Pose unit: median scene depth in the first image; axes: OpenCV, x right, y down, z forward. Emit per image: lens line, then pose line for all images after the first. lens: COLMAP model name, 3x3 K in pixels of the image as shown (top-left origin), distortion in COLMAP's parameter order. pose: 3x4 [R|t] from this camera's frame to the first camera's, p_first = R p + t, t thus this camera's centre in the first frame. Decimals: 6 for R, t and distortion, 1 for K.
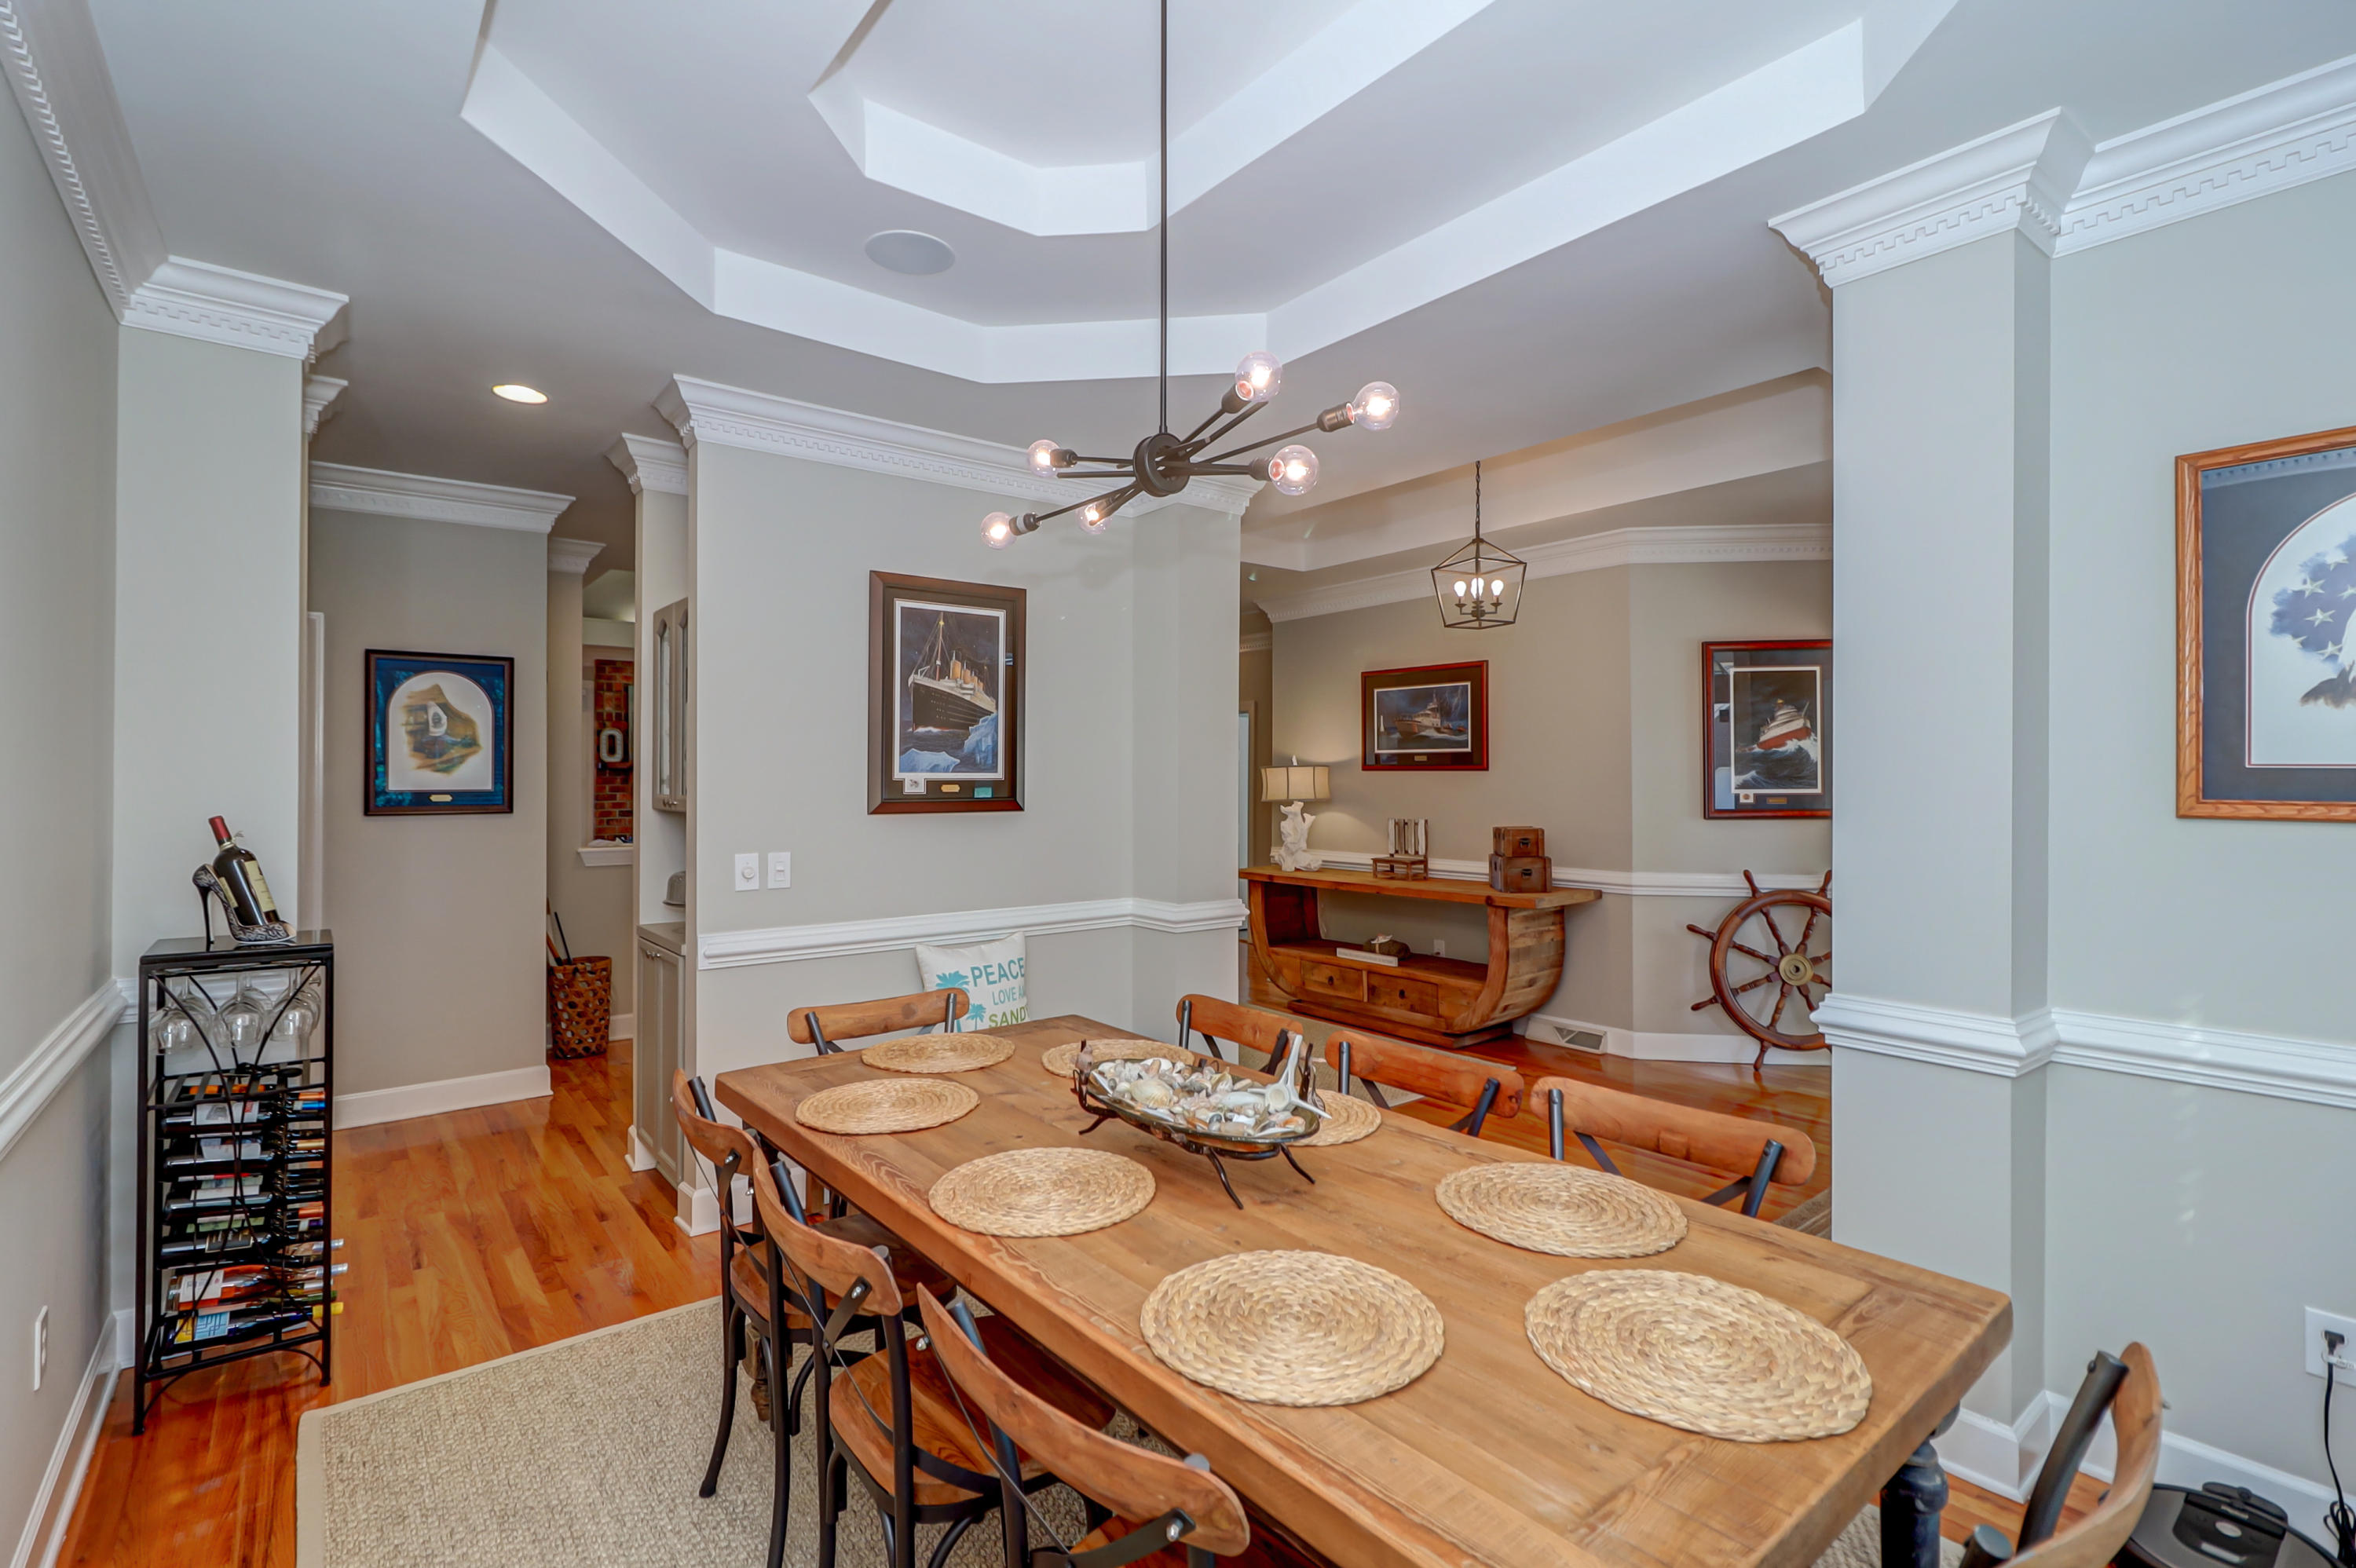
lens RADIAL K [[1069.4, 0, 1177.7], [0, 1069.4, 769.5], [0, 0, 1]] dist [-0.001946, -0.000292]
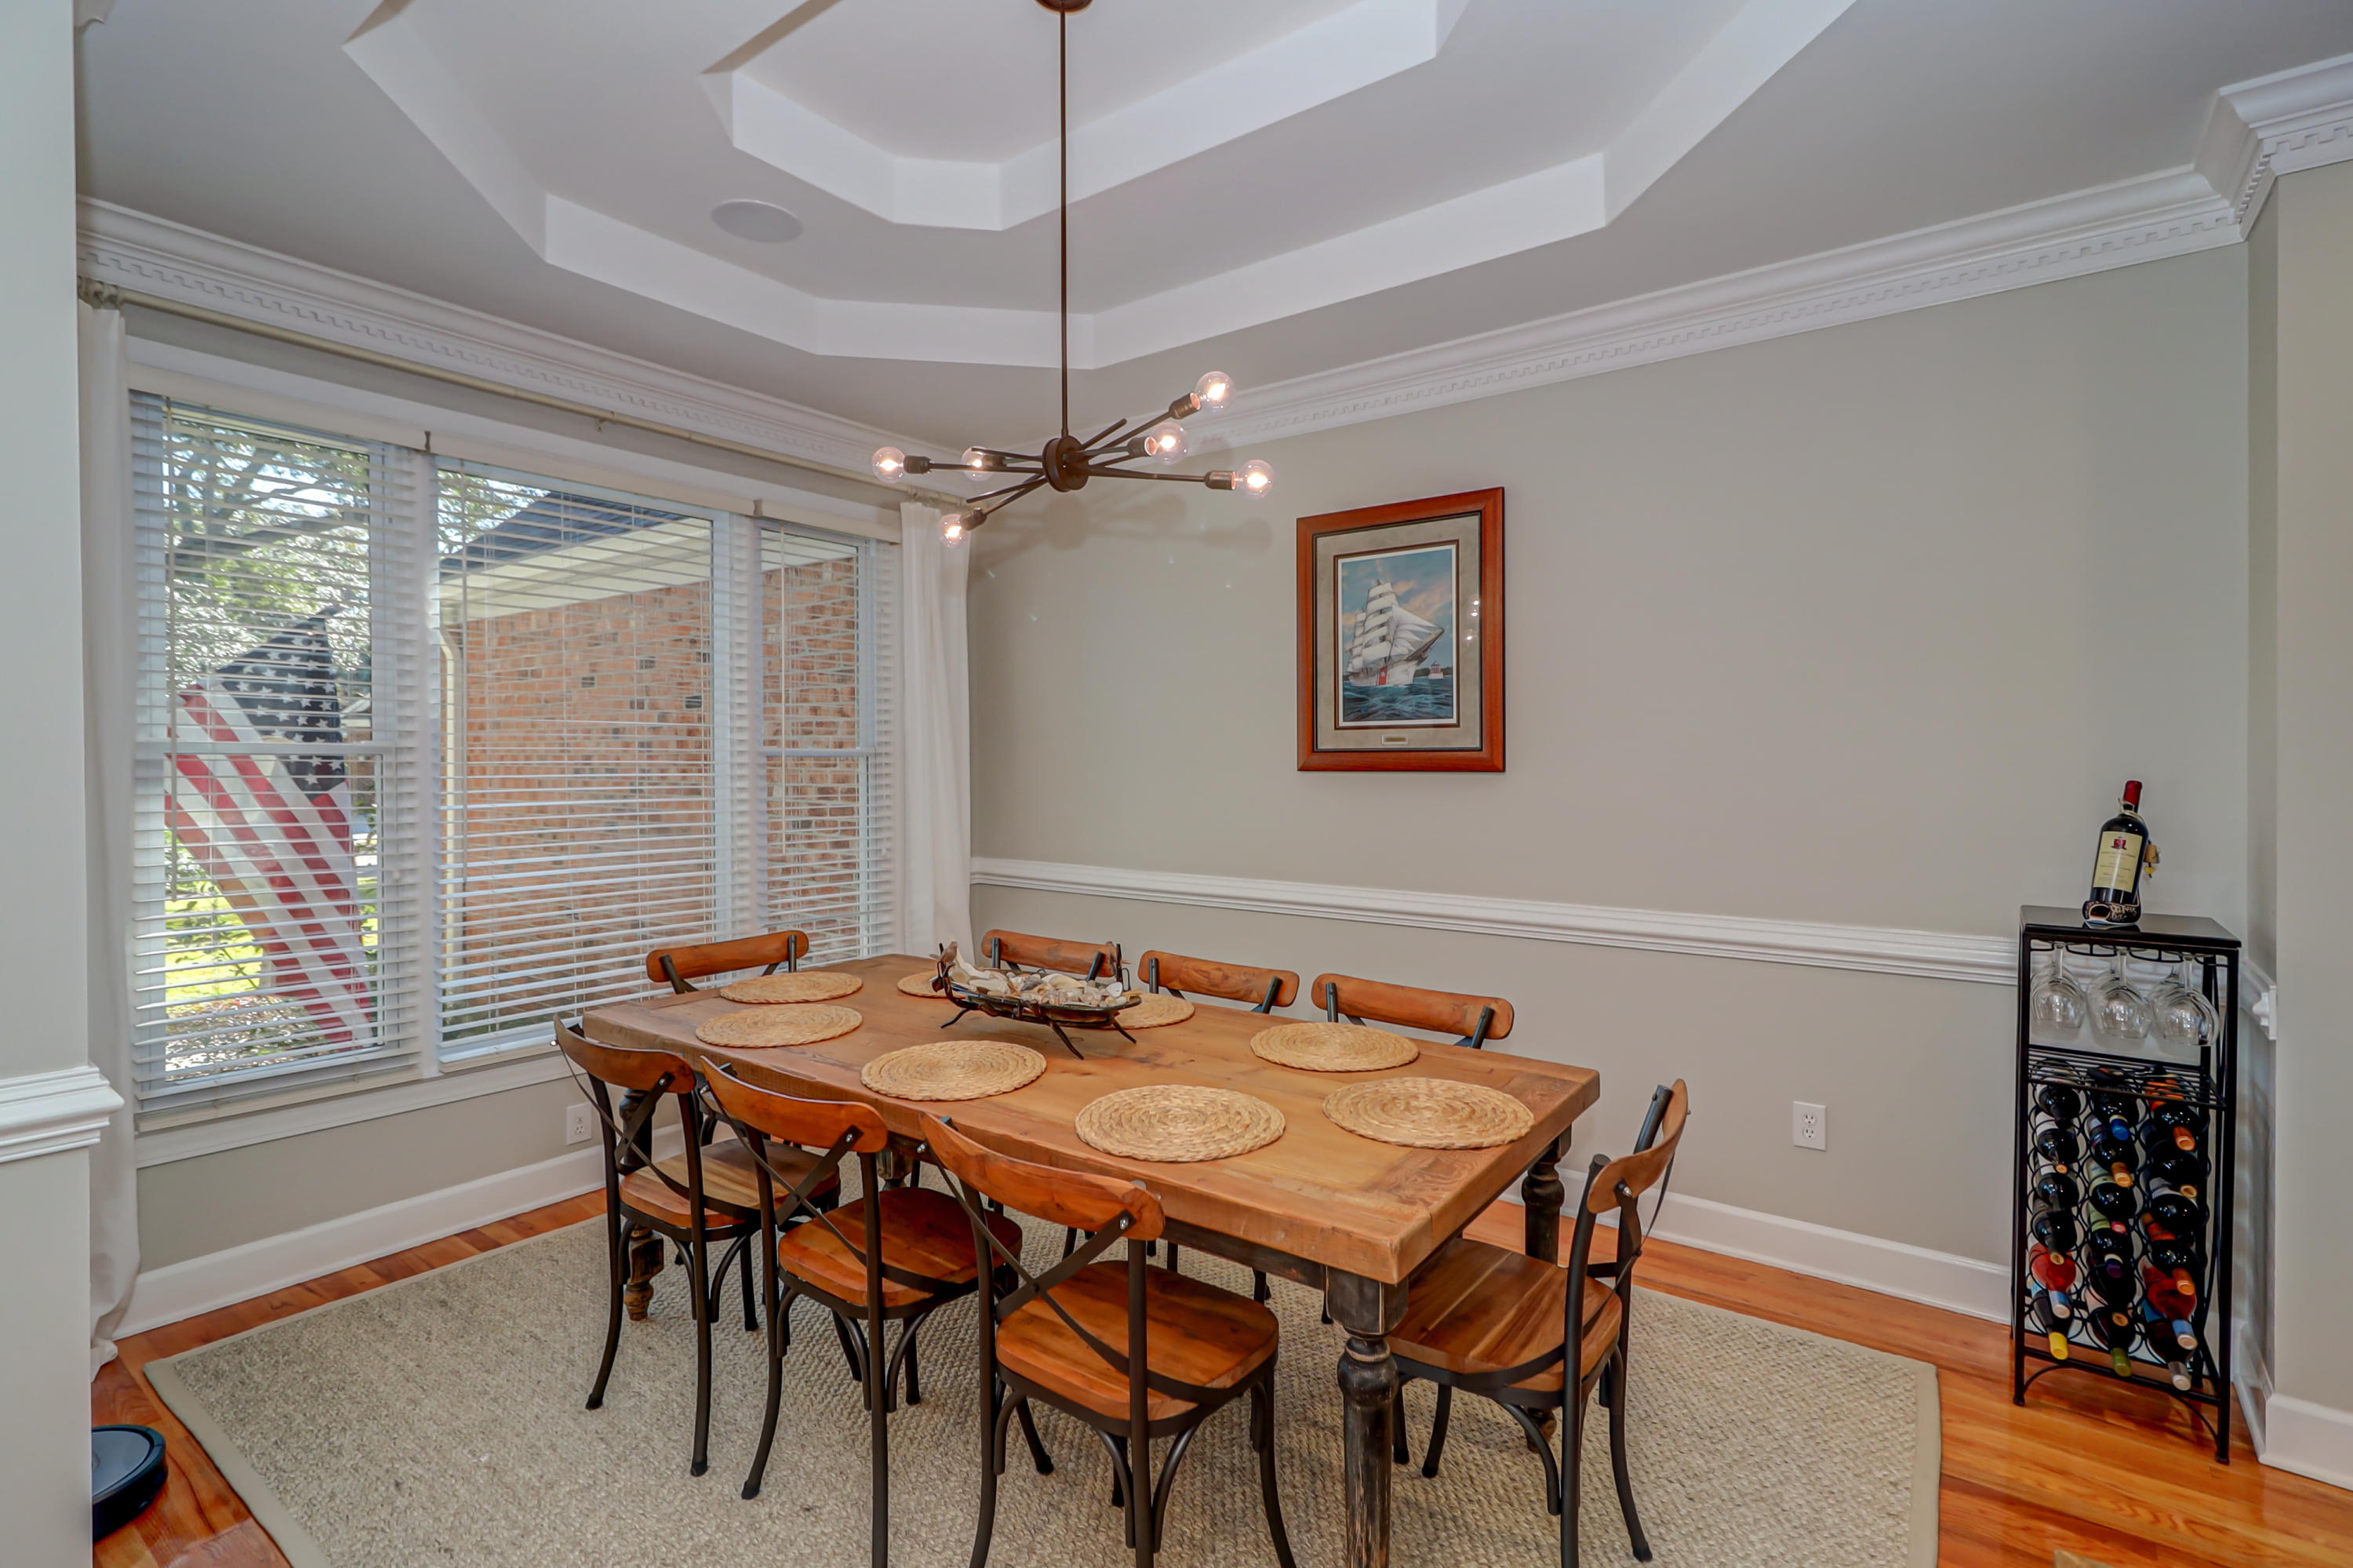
lens RADIAL K [[1086.8, 0, 1169.1], [0, 1086.8, 755.8], [0, 0, 1]] dist [-0.001768, 0.000277]
pose [[-0.962951, 0.000547, -0.269677, 0.091320], [0.002656, 0.999969, -0.007457, 0.018401], [0.269664, -0.007897, -0.962922, 1.097035]]
